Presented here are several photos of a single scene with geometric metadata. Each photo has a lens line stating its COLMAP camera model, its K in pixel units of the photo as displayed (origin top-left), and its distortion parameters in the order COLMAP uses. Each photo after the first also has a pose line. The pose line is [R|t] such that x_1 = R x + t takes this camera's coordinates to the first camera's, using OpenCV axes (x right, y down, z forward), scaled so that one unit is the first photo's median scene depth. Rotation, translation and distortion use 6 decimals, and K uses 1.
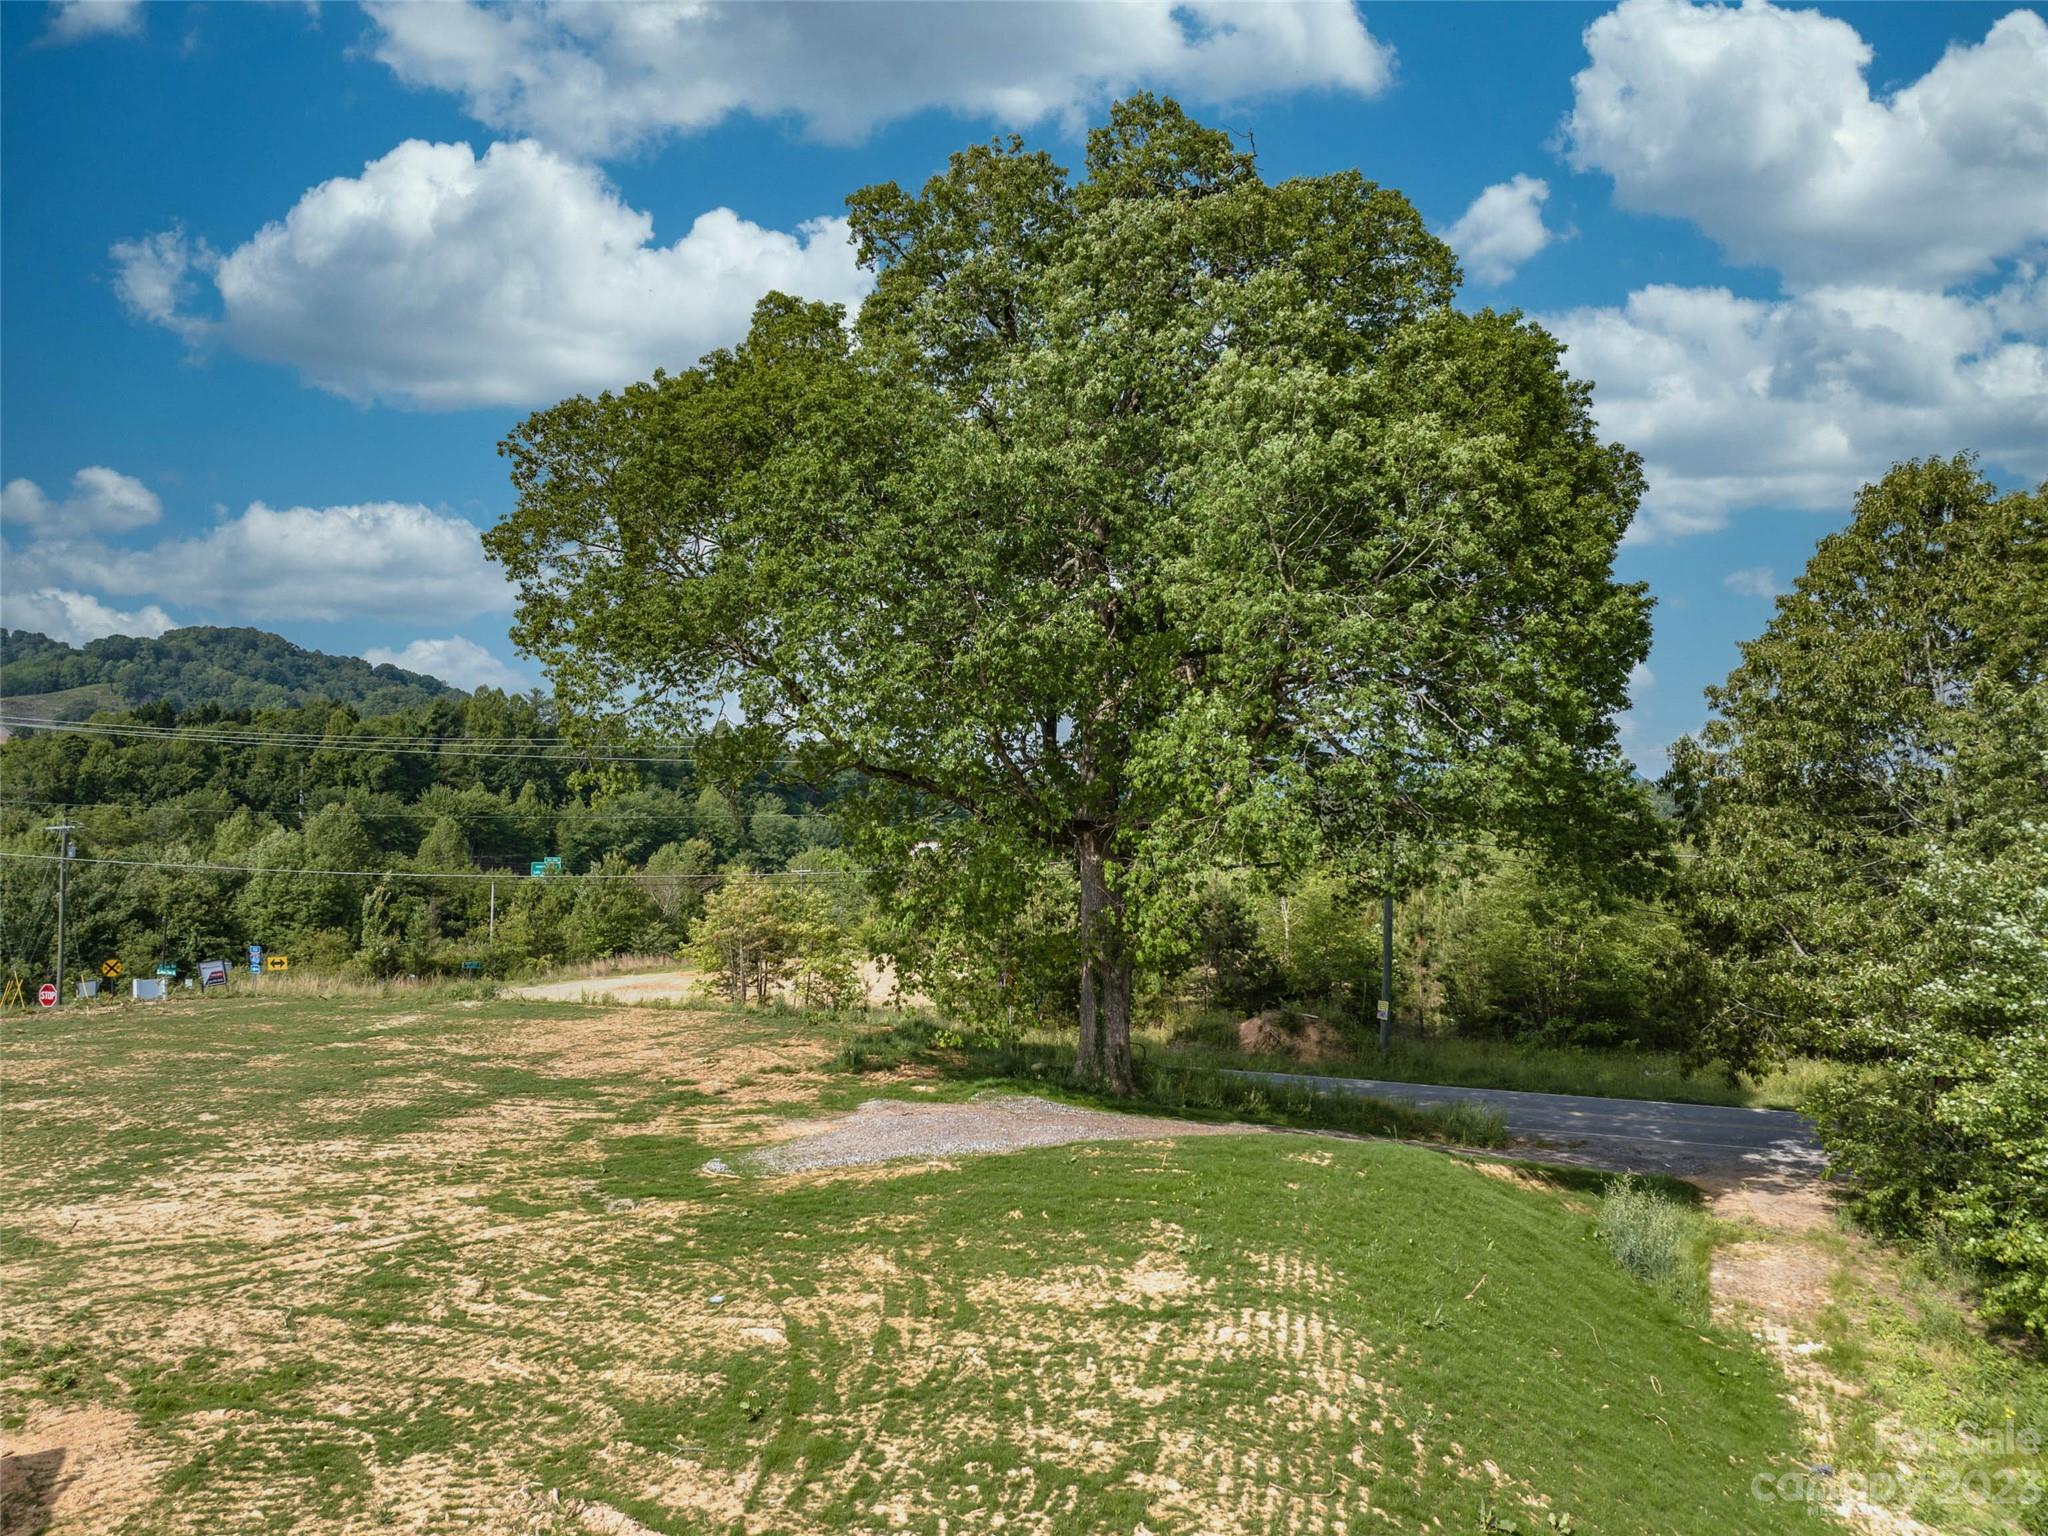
lens RADIAL K [[1419.9, 0, 1022.3], [0, 1419.9, 754.4], [0, 0, 1]] dist [-0.044684, 0.000228]
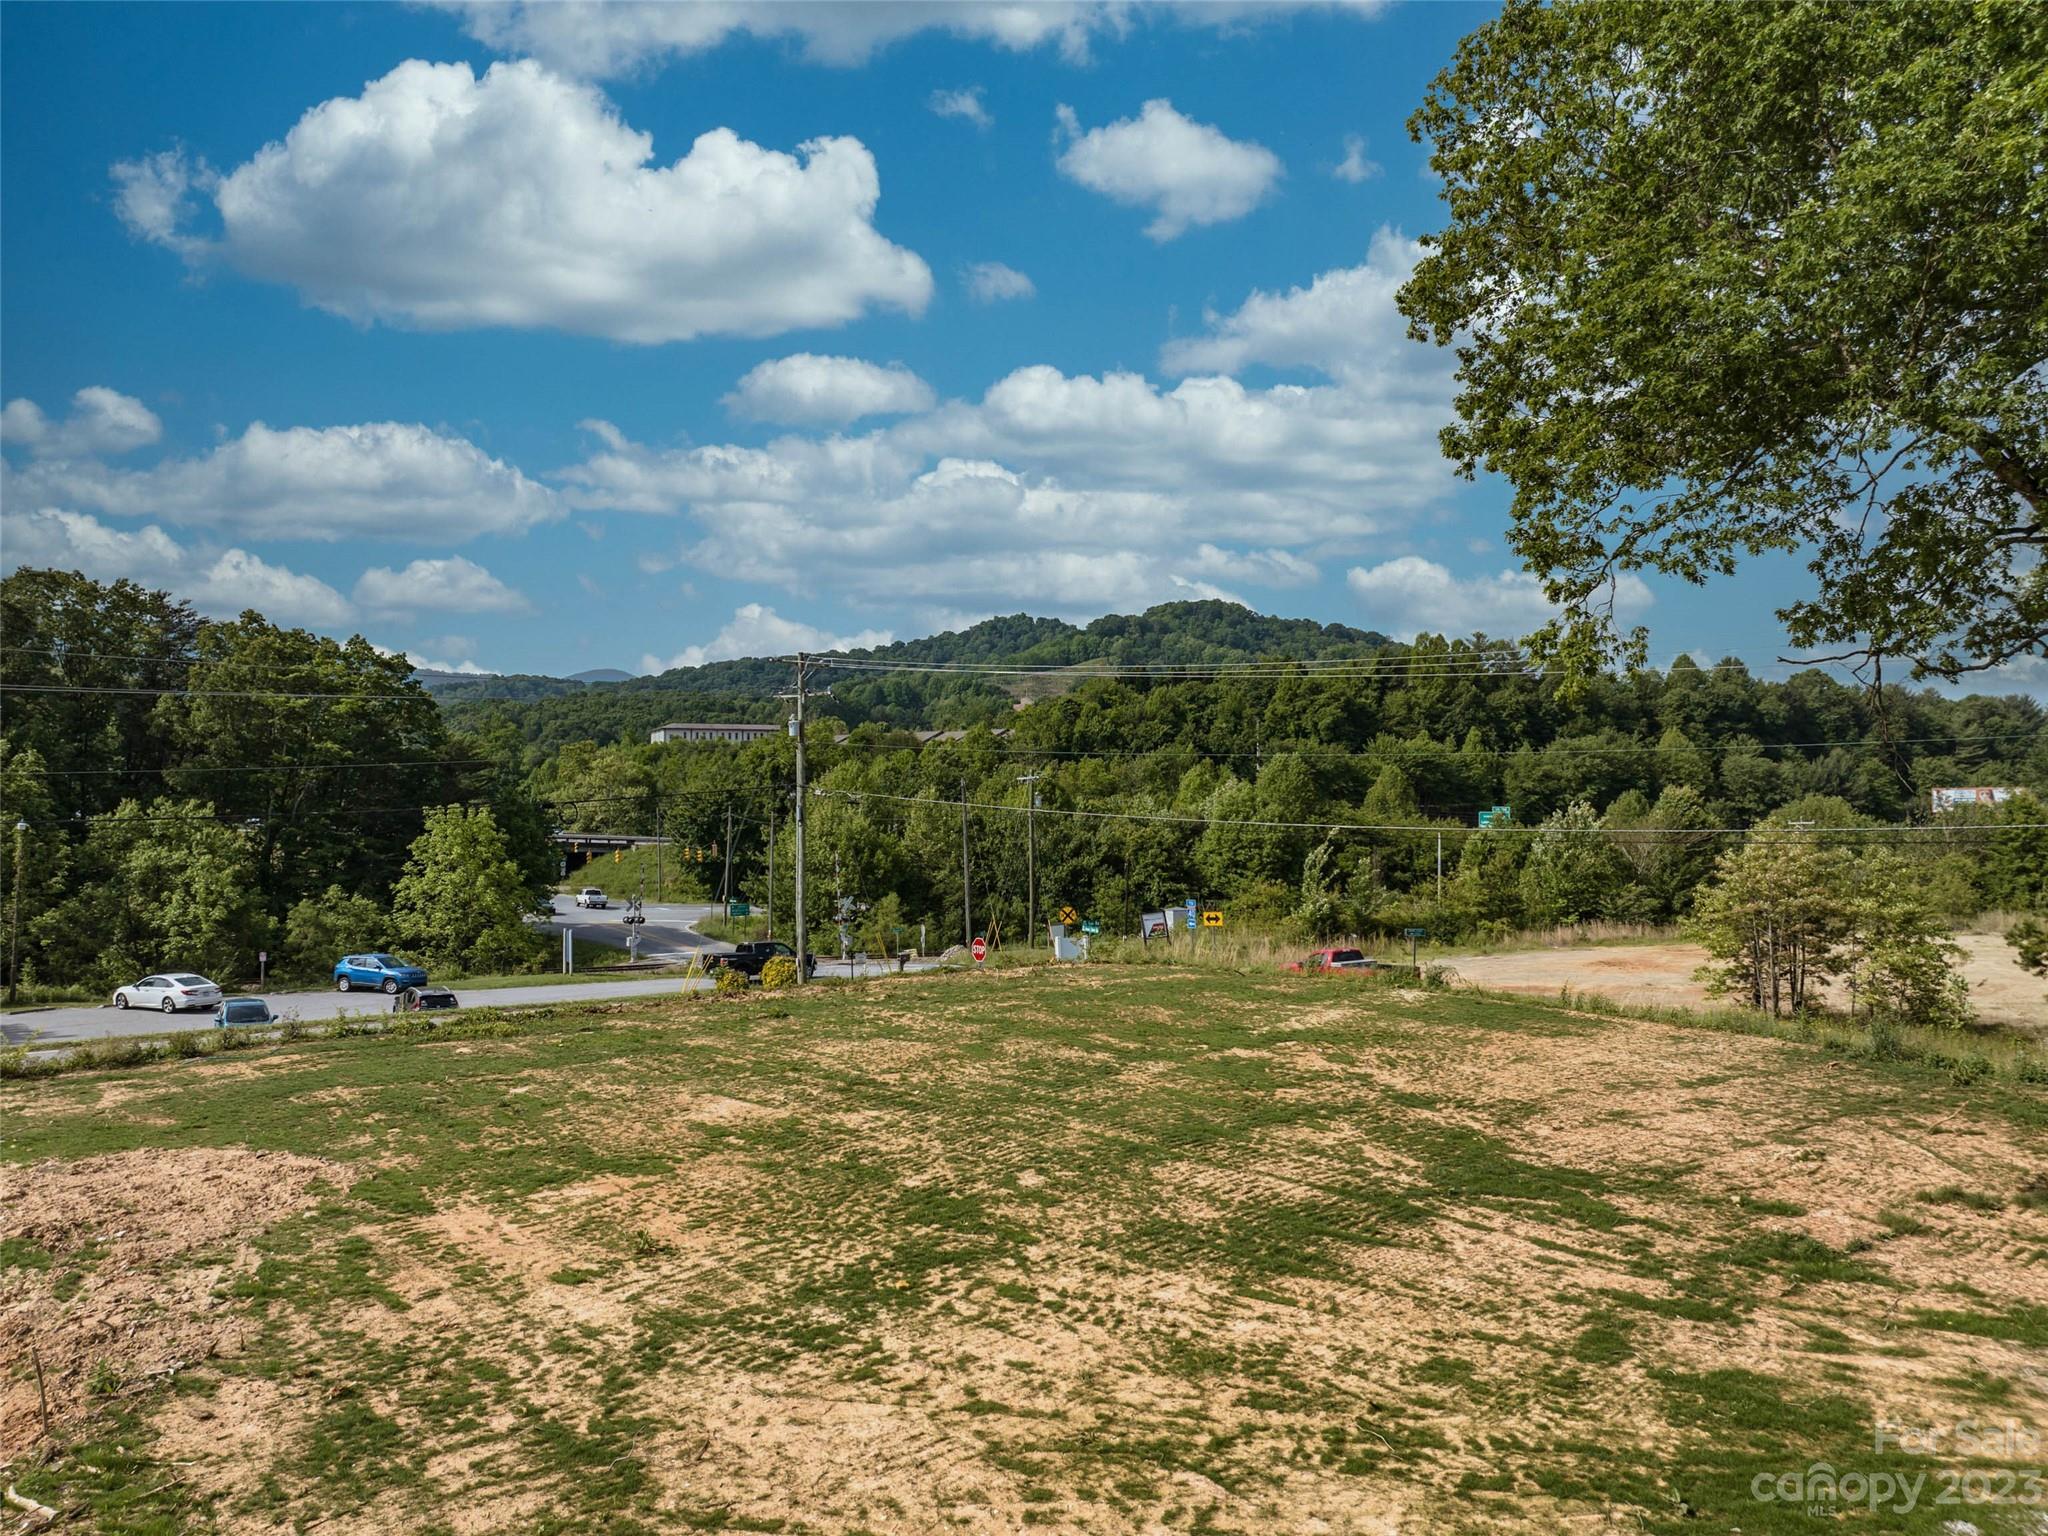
lens RADIAL K [[1419.9, 0, 1018.7], [0, 1419.9, 768.6], [0, 0, 1]] dist [-0.044684, 0.000228]
pose [[0.797548, -0.013451, -0.603106, -0.066321], [0.040913, 0.998656, 0.031831, 0.014037], [0.601867, -0.050062, 0.797026, 0.181143]]
